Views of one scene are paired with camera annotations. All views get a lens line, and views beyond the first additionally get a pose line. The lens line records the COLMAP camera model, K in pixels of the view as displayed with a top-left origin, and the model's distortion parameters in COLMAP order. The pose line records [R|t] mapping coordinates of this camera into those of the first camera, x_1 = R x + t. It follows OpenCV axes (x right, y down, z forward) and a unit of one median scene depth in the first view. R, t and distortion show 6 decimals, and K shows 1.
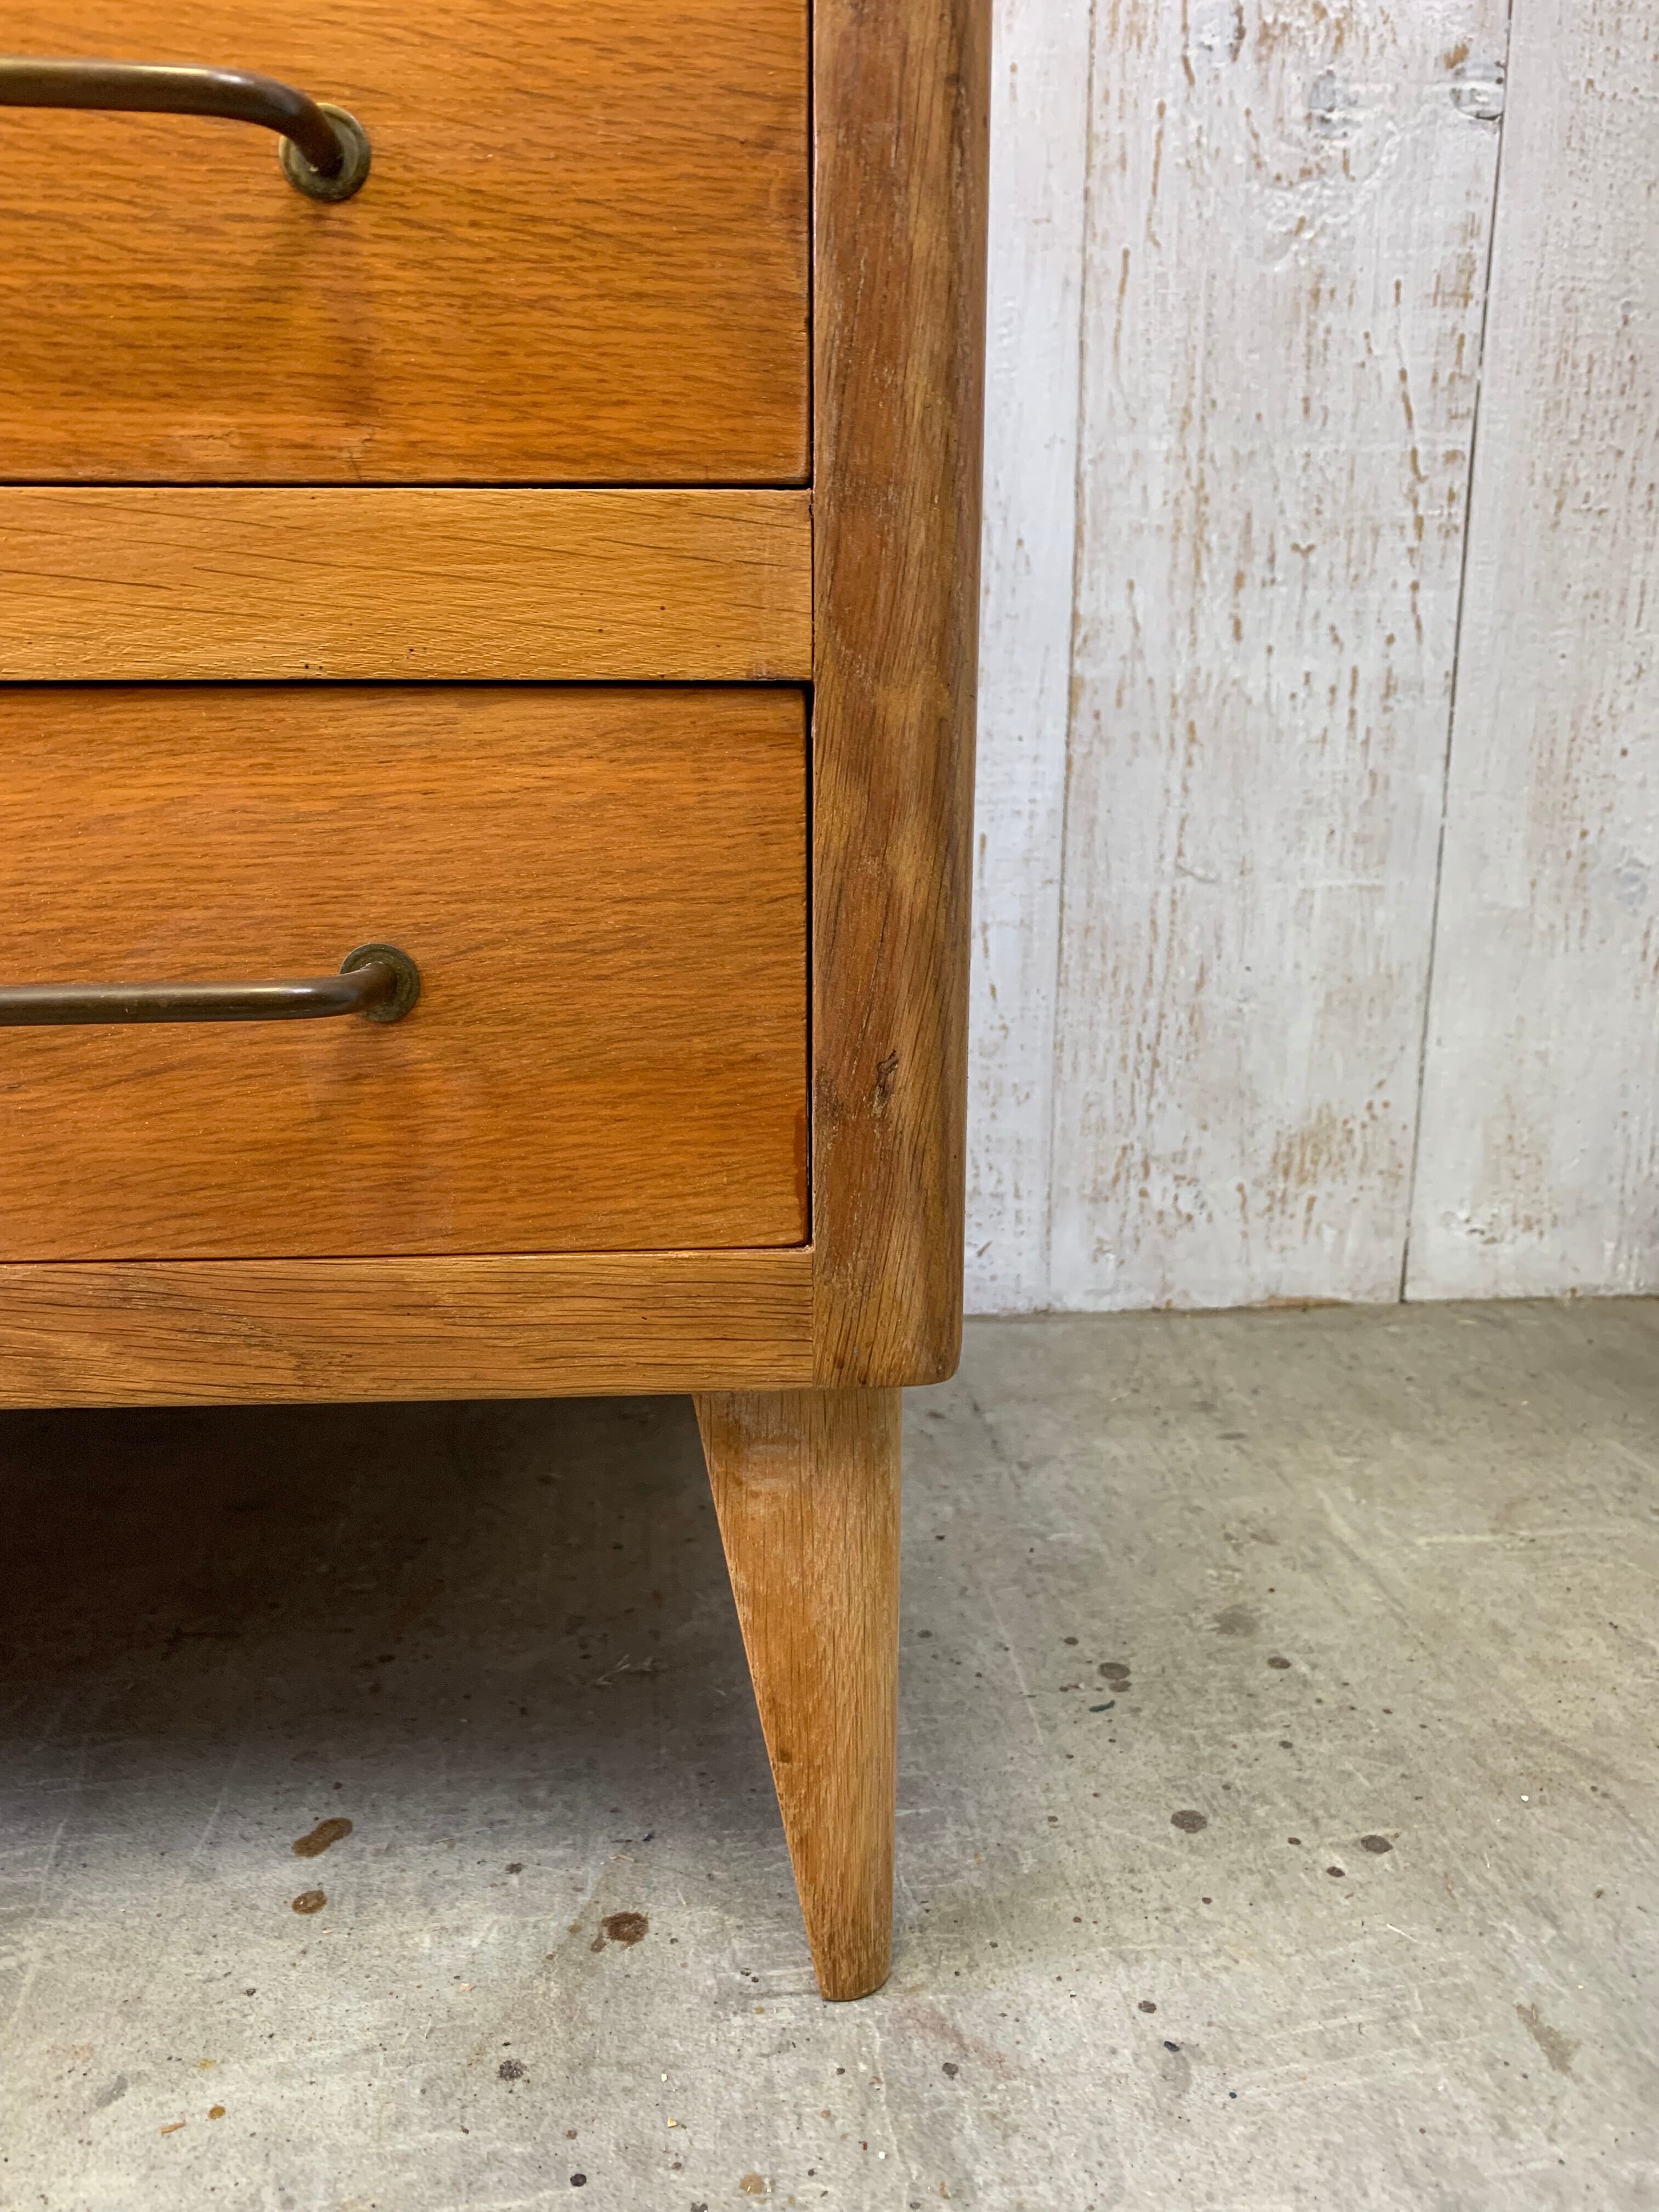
lens RADIAL K [[1706.7, 0, 804.2], [0, 1706.7, 1104.0], [0, 0, 1]] dist [0.016873, -0.016739]
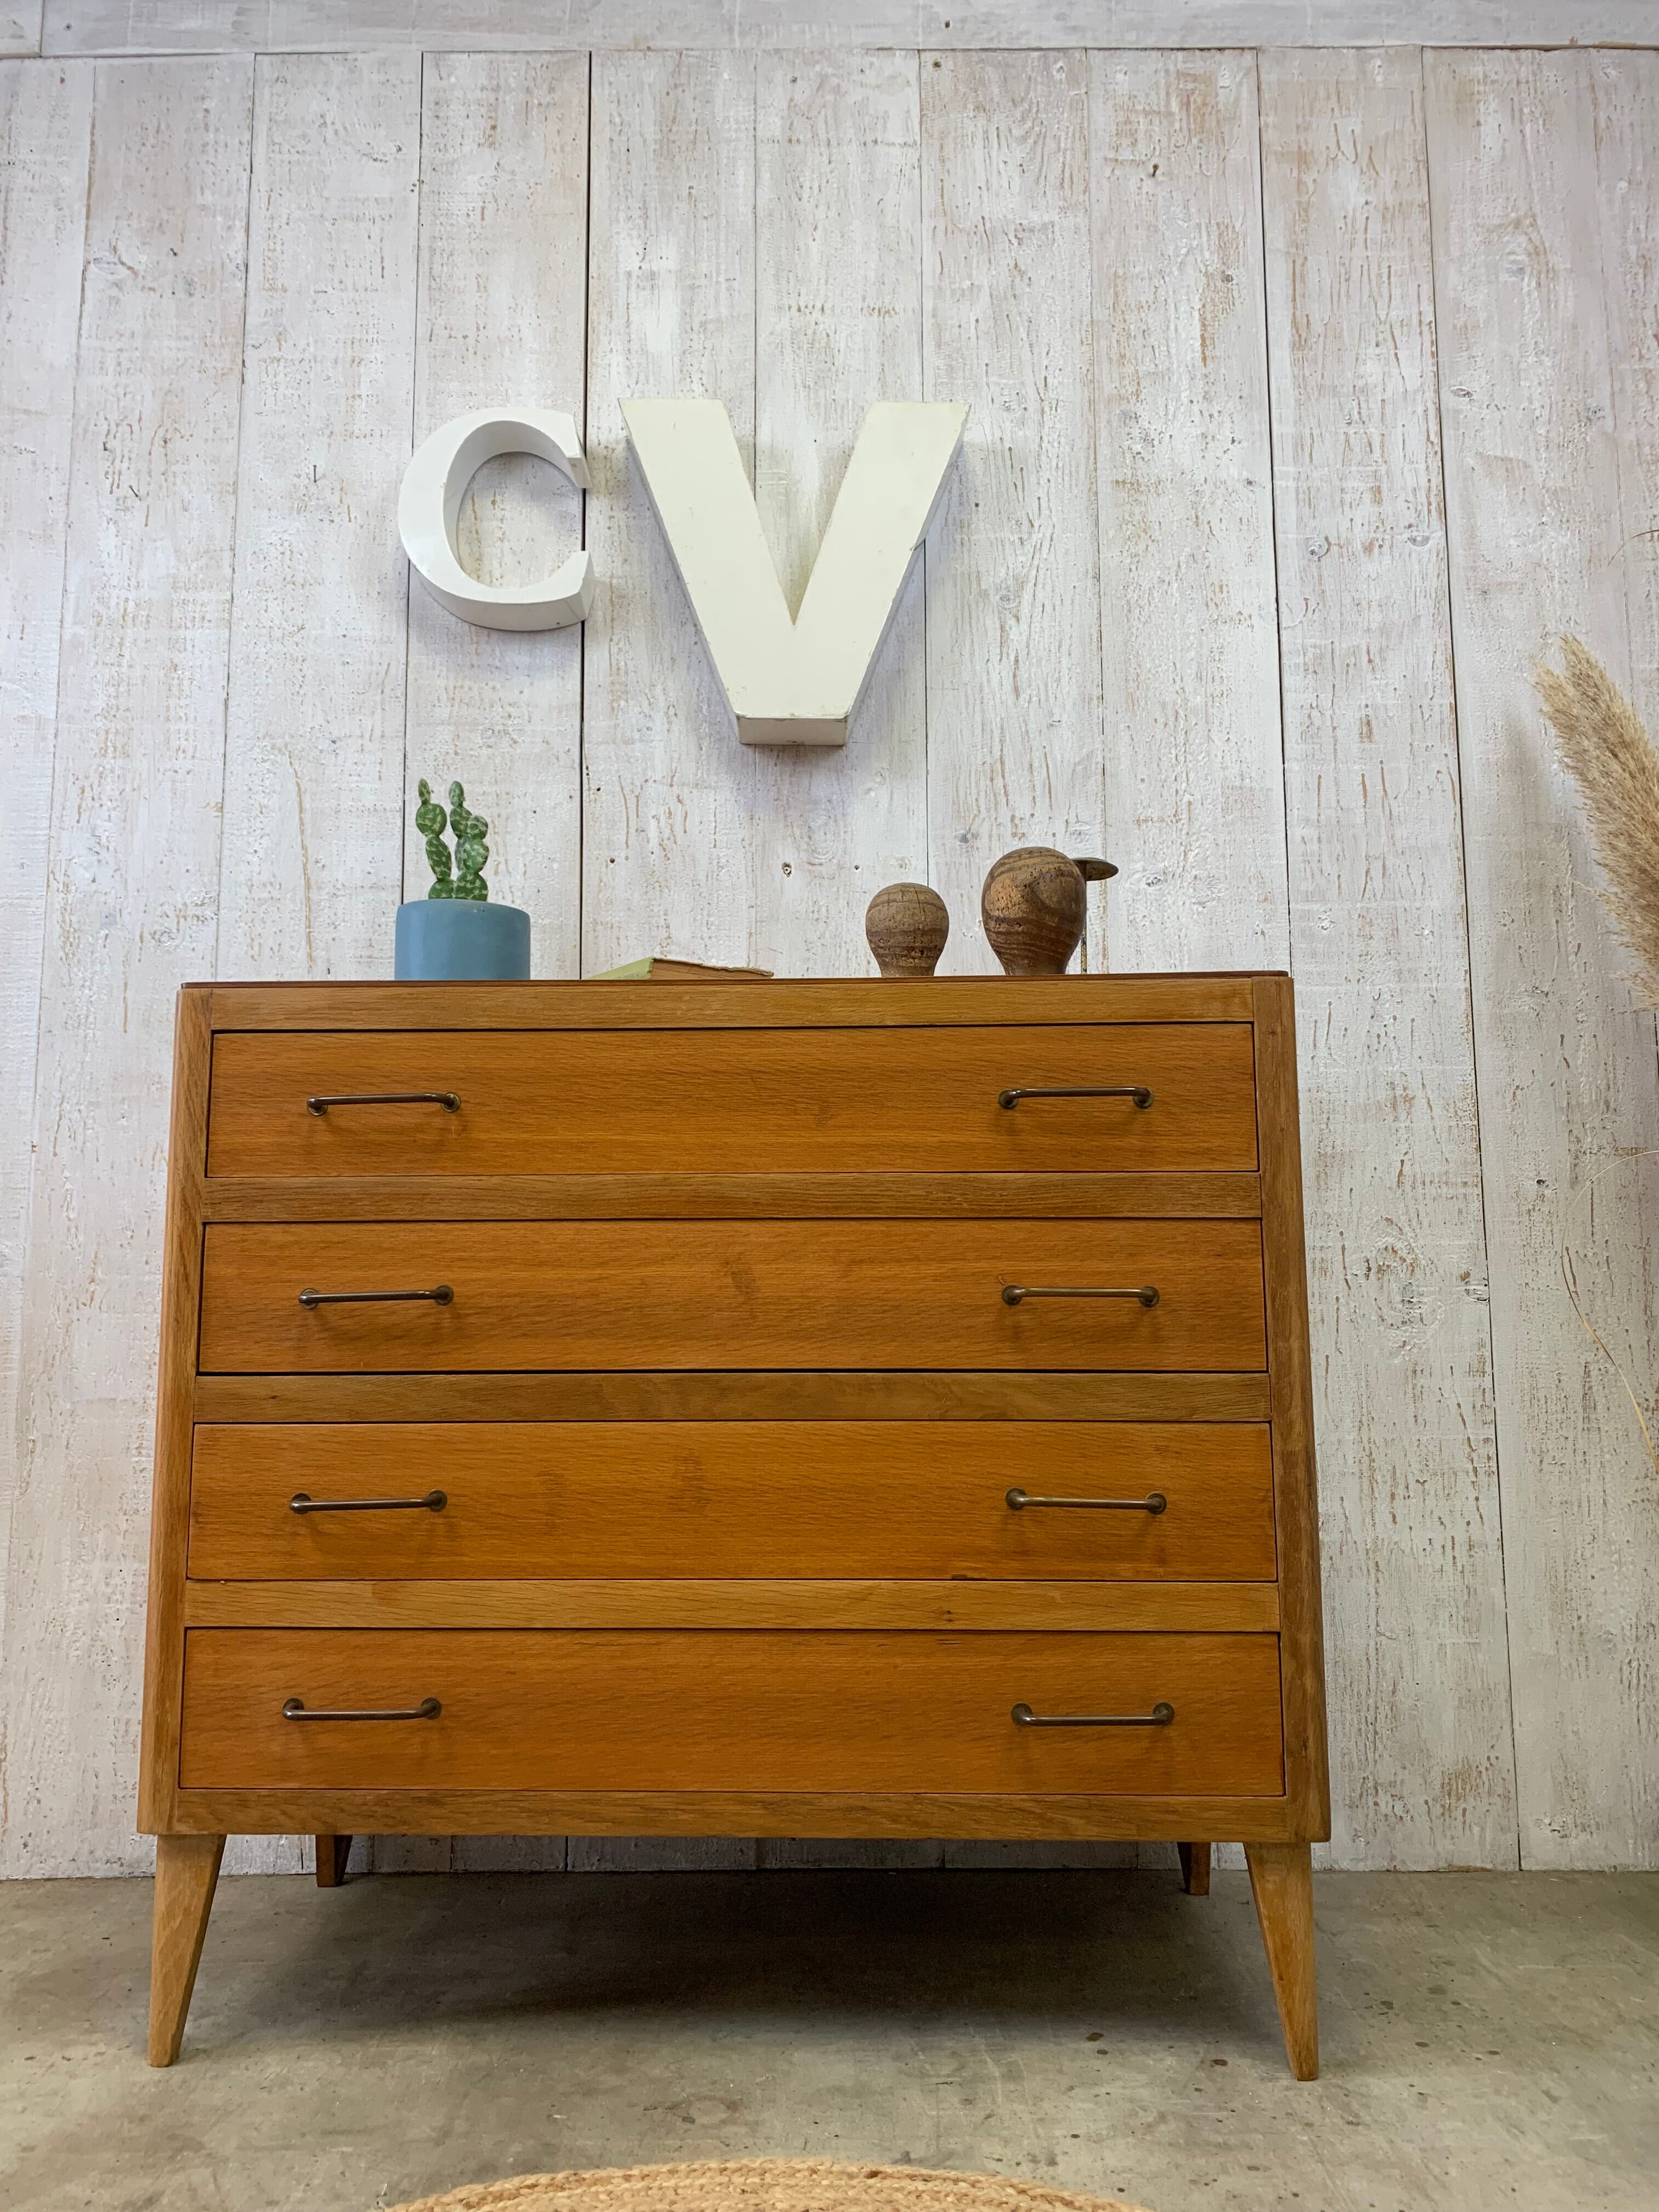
lens RADIAL K [[1706.7, 0, 805.2], [0, 1706.7, 1083.6], [0, 0, 1]] dist [0.016873, -0.016739]
pose [[0.995827, -0.012211, -0.090436, -0.369098], [-0.021184, 0.933005, -0.359240, 0.002024], [0.088763, 0.359656, 0.928853, -1.644125]]
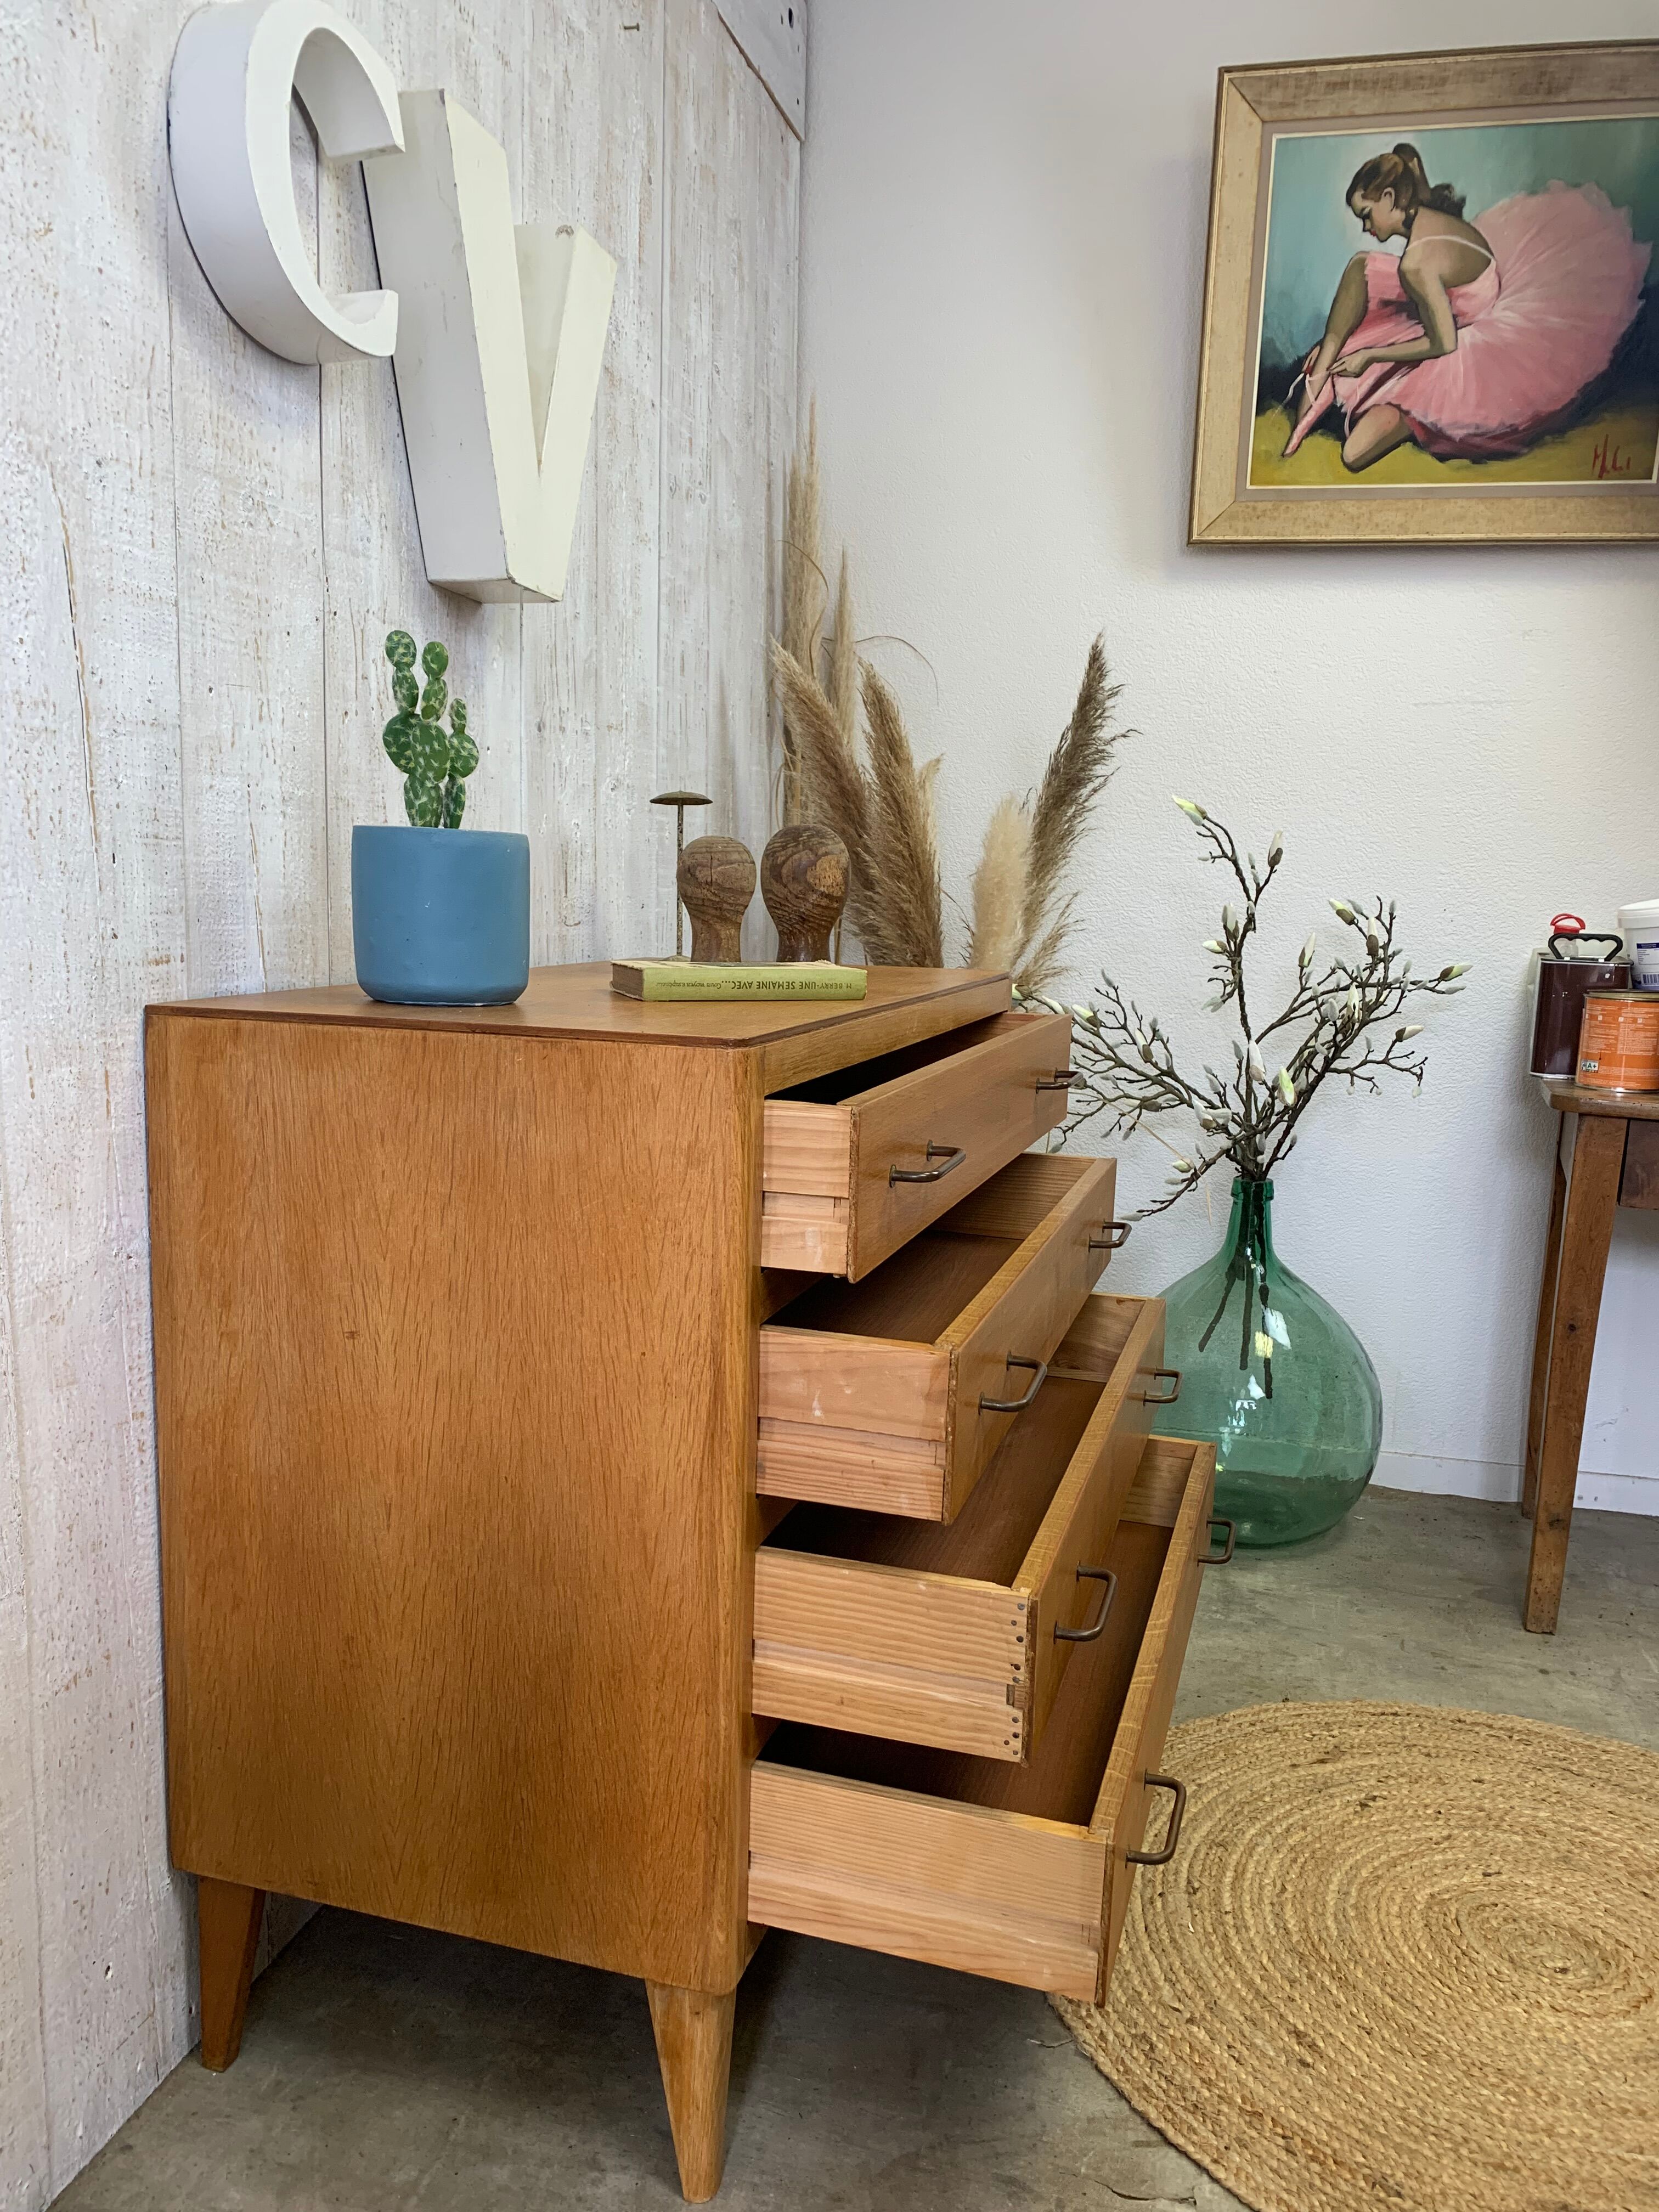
lens RADIAL K [[1706.7, 0, 828.6], [0, 1706.7, 1118.4], [0, 0, 1]] dist [0.016873, -0.016739]
pose [[0.338062, -0.123454, 0.932991, -2.956497], [0.189504, 0.979983, 0.061007, -0.908106], [-0.921847, 0.156182, 0.354690, -0.382243]]
